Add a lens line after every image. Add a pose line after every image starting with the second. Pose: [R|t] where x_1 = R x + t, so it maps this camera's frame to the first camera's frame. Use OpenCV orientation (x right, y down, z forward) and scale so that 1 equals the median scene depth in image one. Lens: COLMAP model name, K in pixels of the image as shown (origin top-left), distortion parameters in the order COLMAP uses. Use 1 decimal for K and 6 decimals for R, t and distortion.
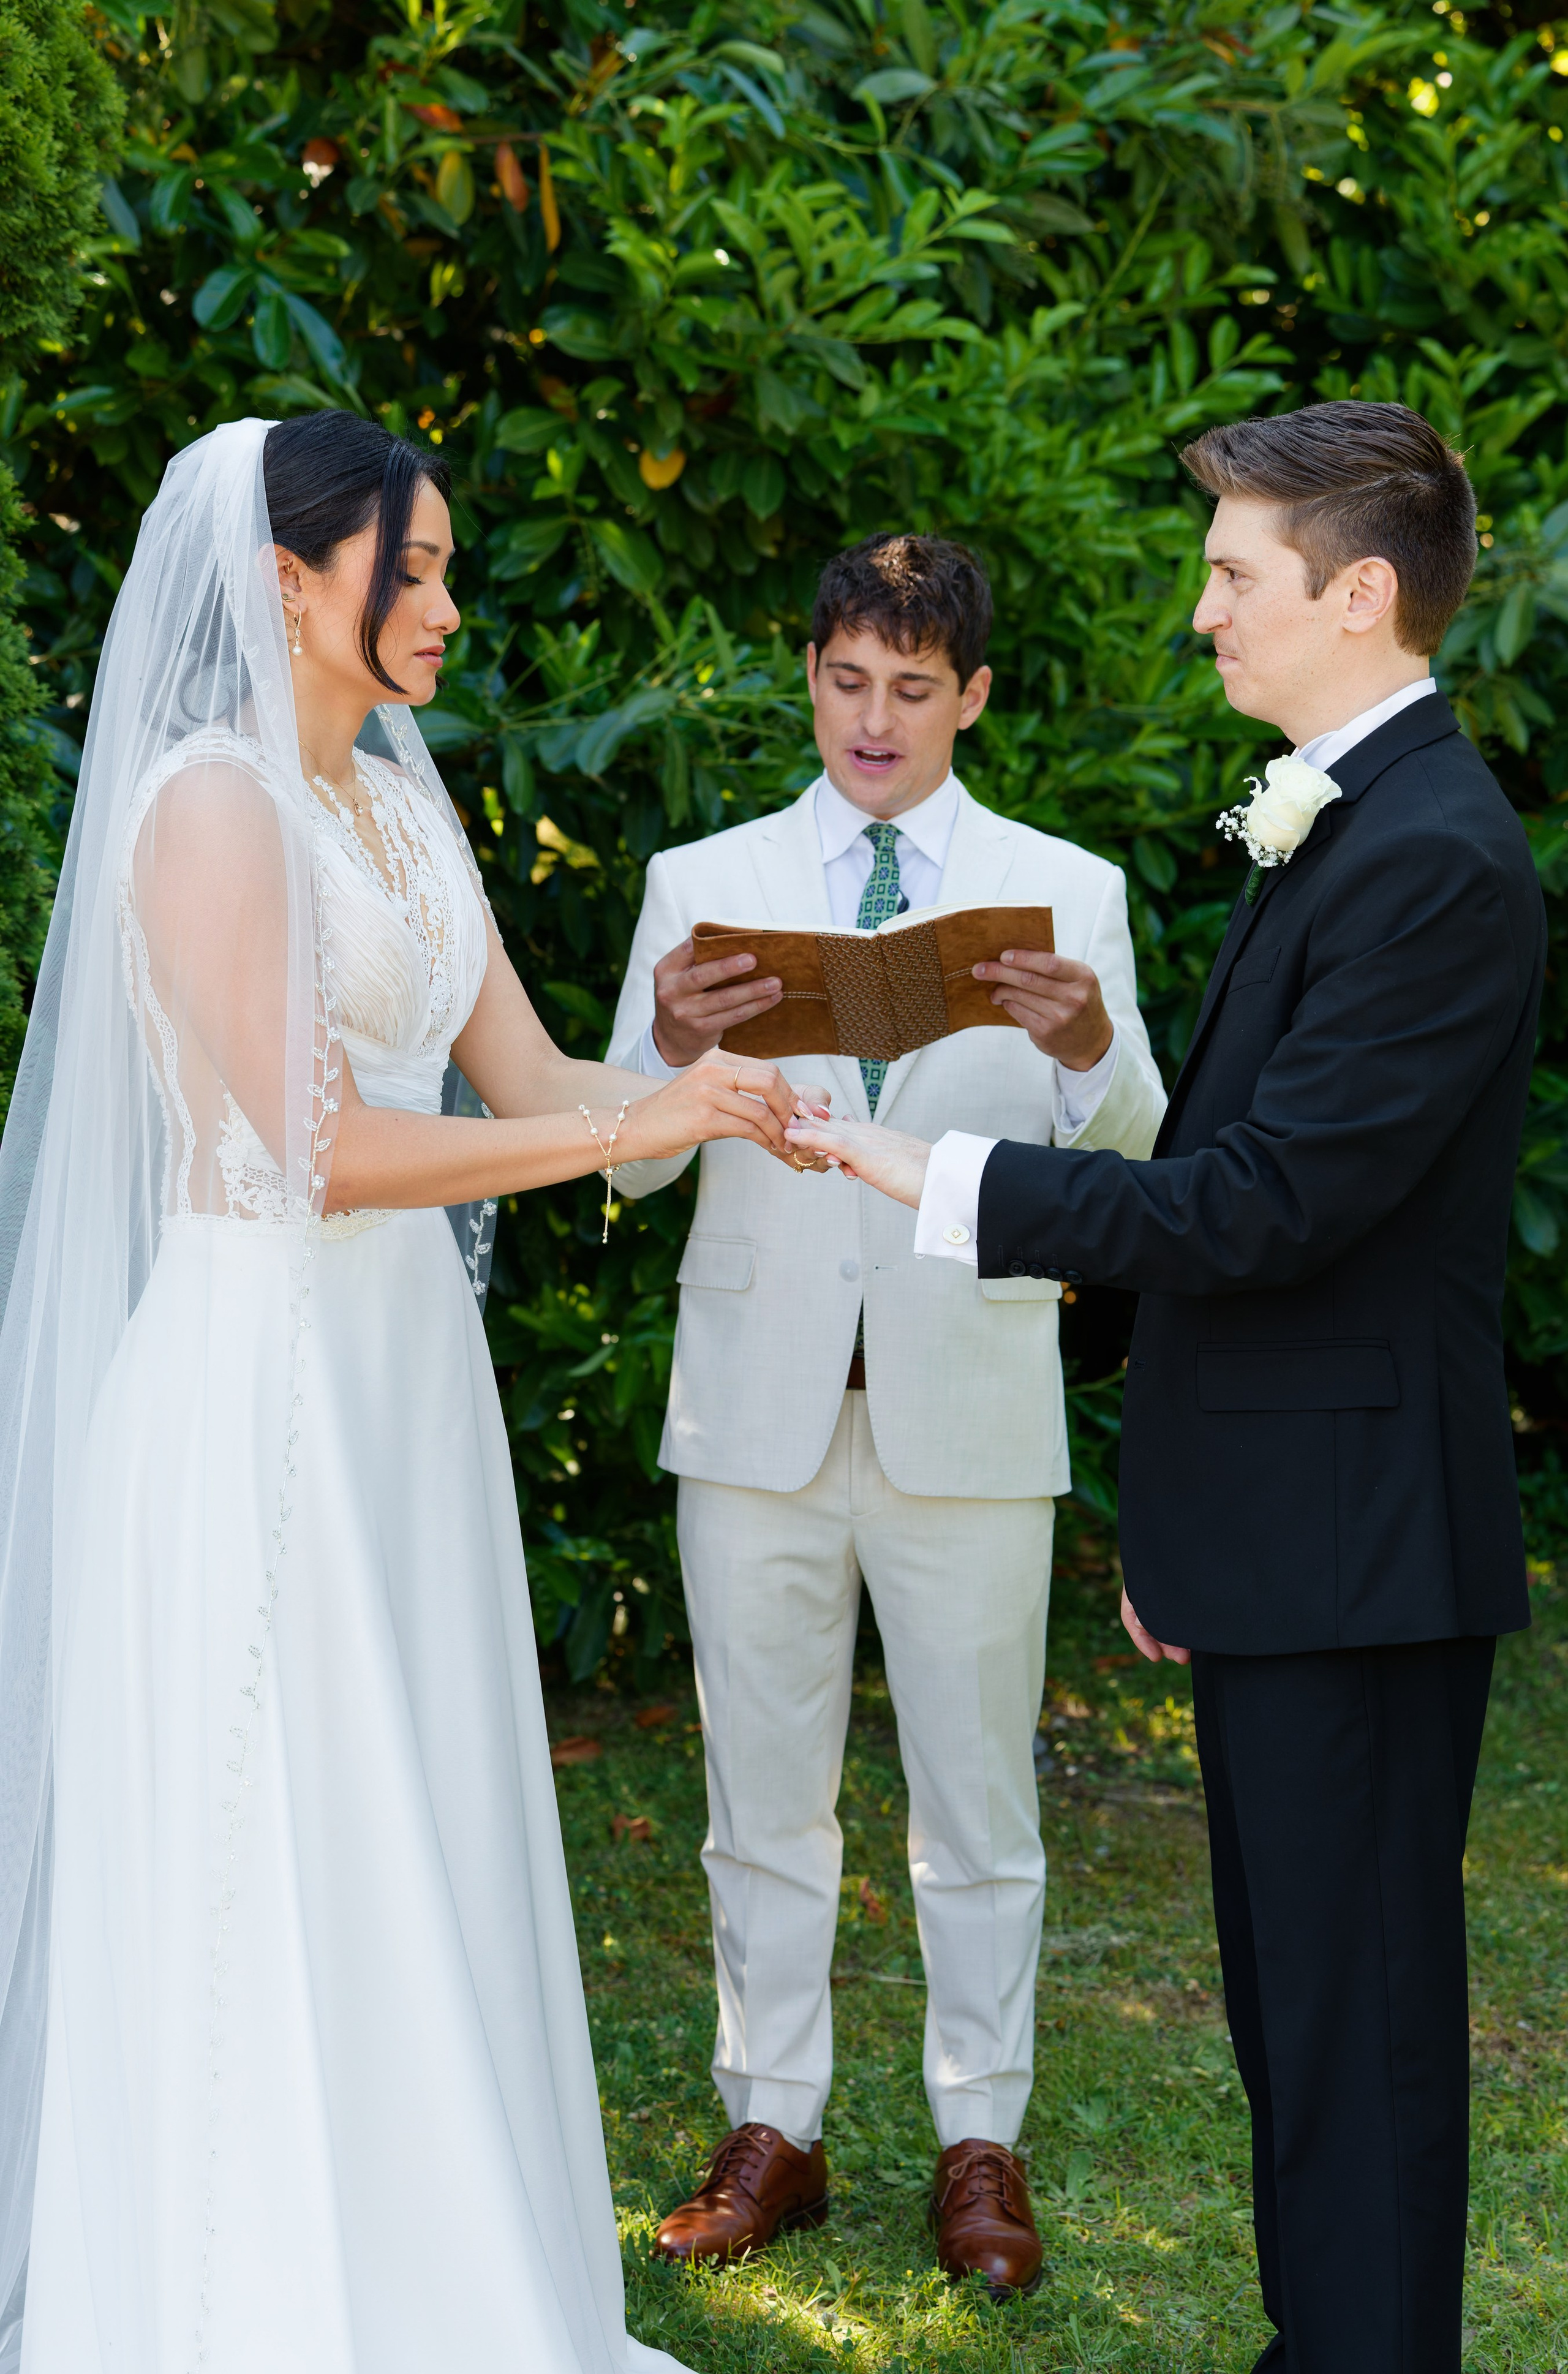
lens RADIAL K [[4817.4, 0, 784.0], [0, 4817.4, 1187.0], [0, 0, 1]] dist [0.179934, -0.003100]
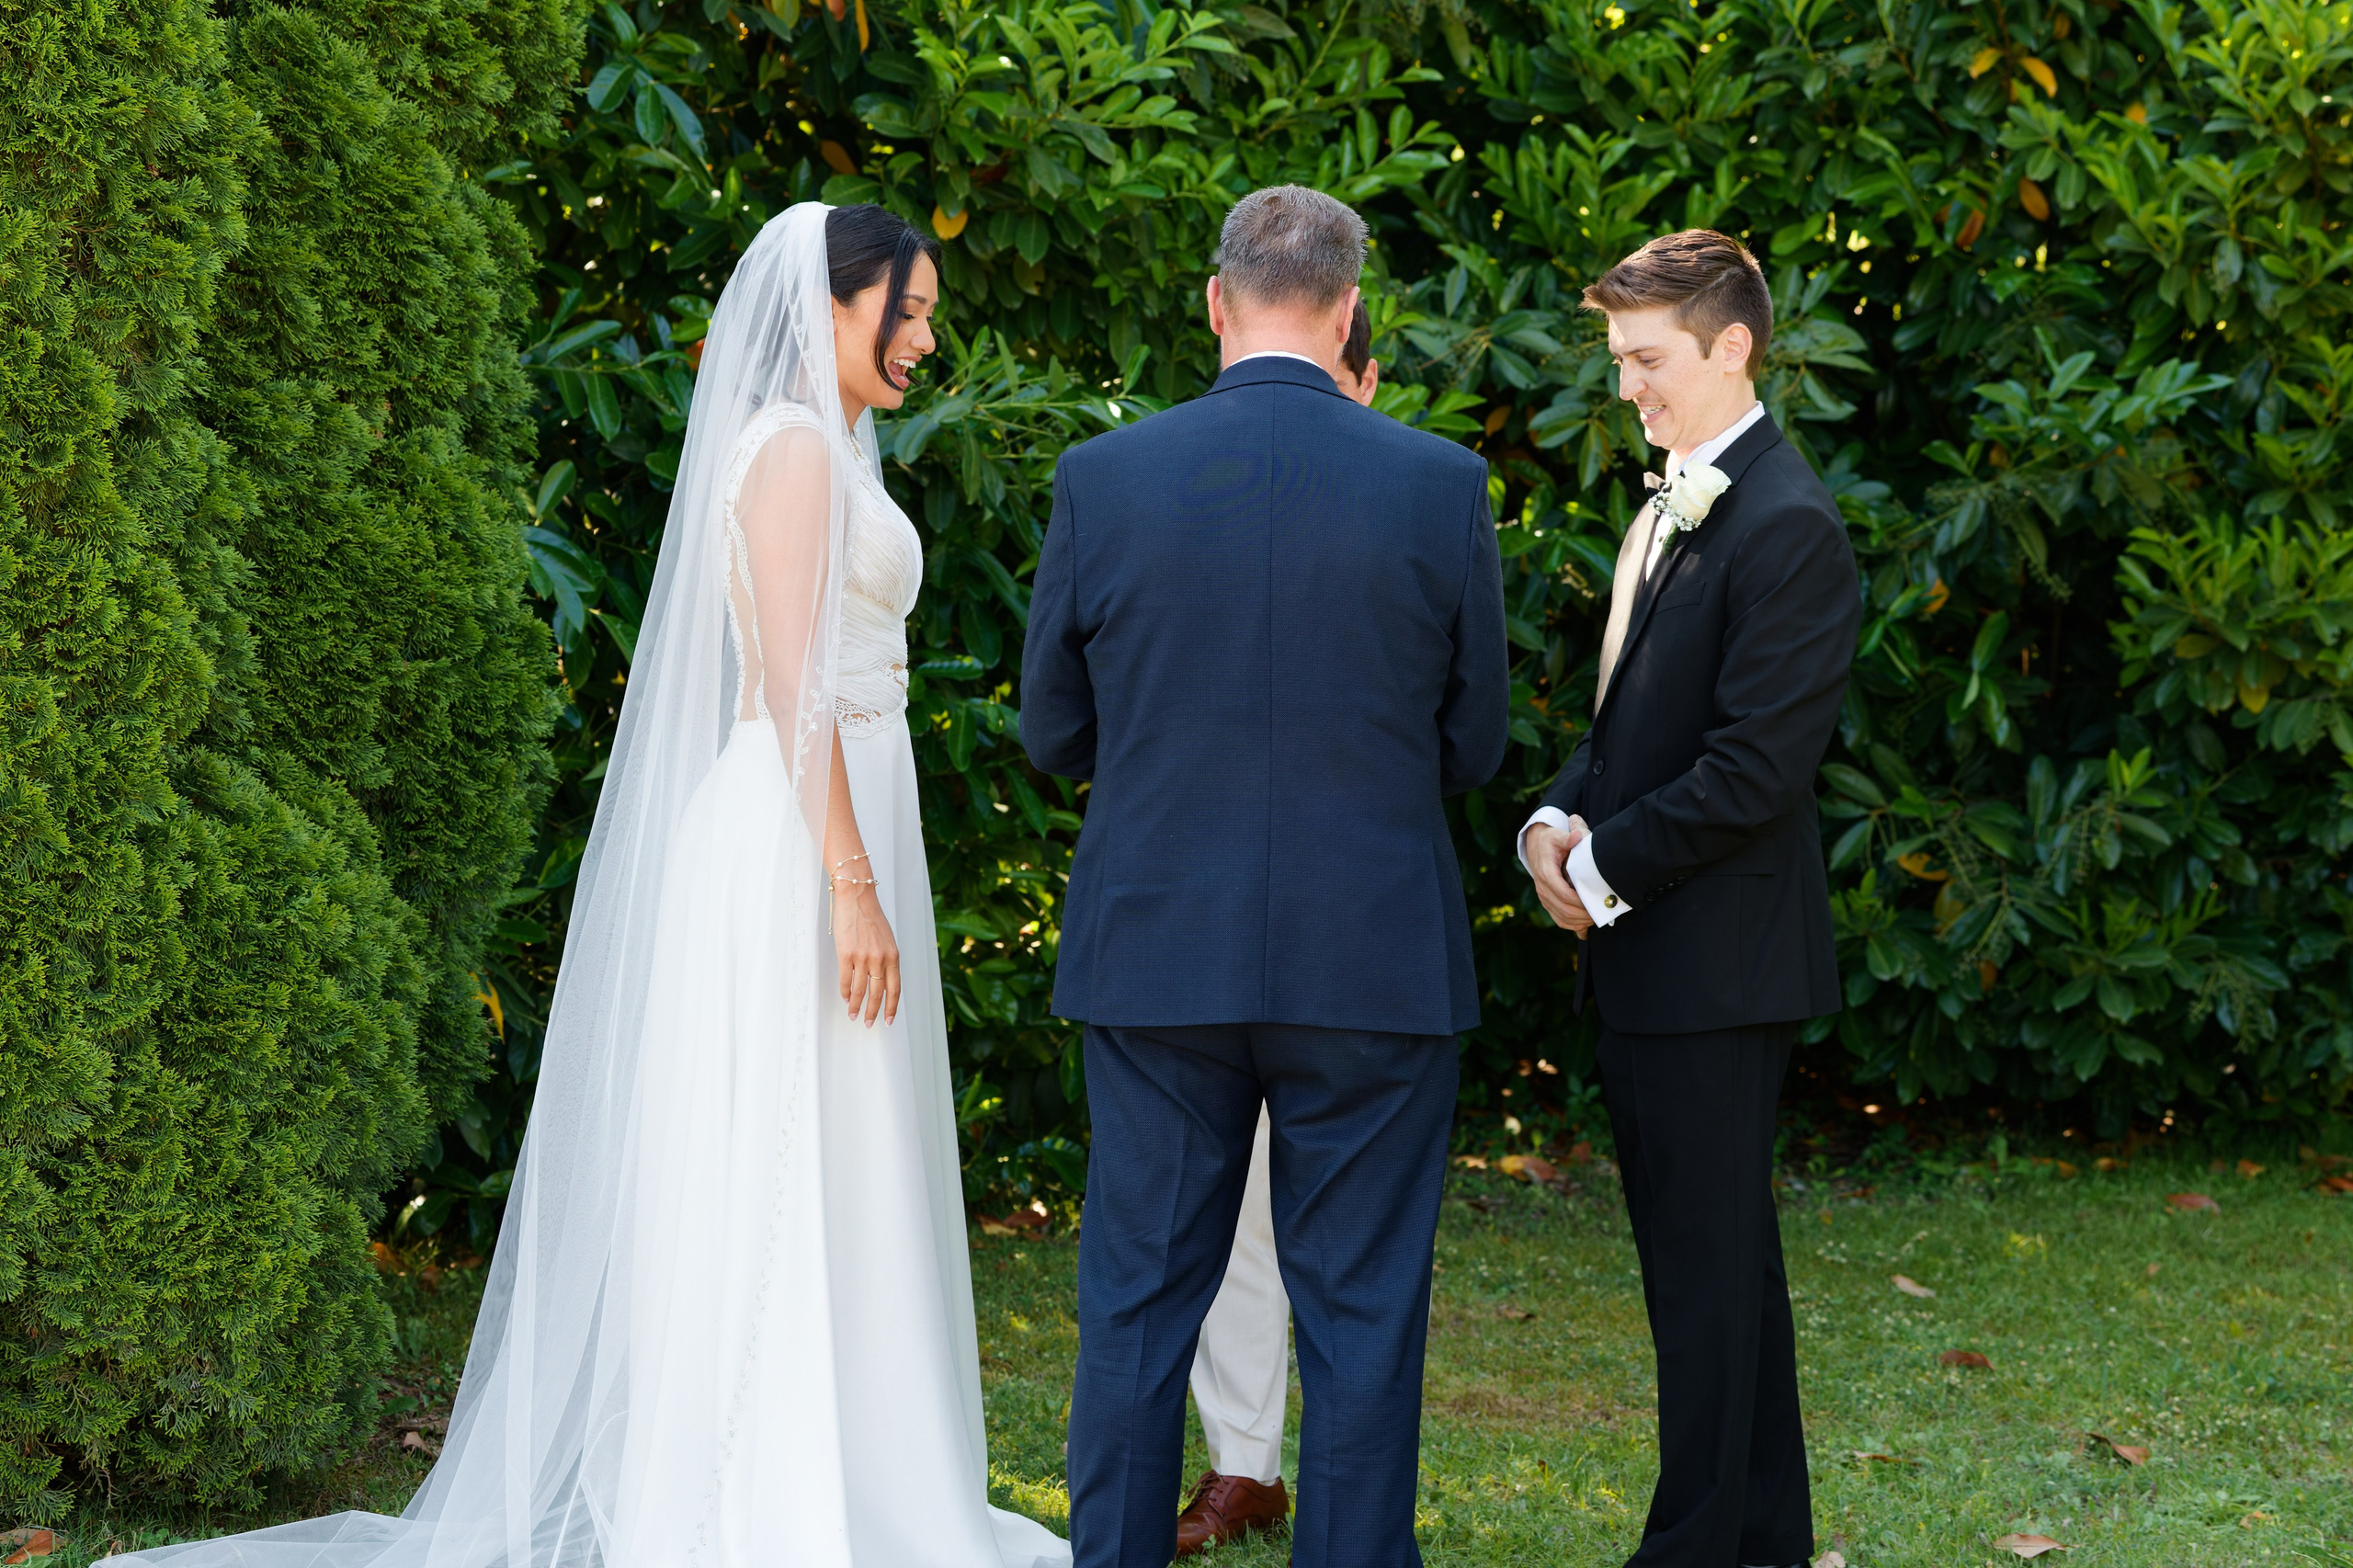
lens RADIAL K [[5418.6, 0, 1252.6], [0, 5418.6, 645.3], [0, 0, 1]] dist [0.139154, 1.089590]
pose [[0.998019, 0.009235, 0.062233, -0.033390], [-0.005184, 0.997876, -0.064941, 0.049572], [-0.062700, 0.064490, 0.995947, -0.386470]]
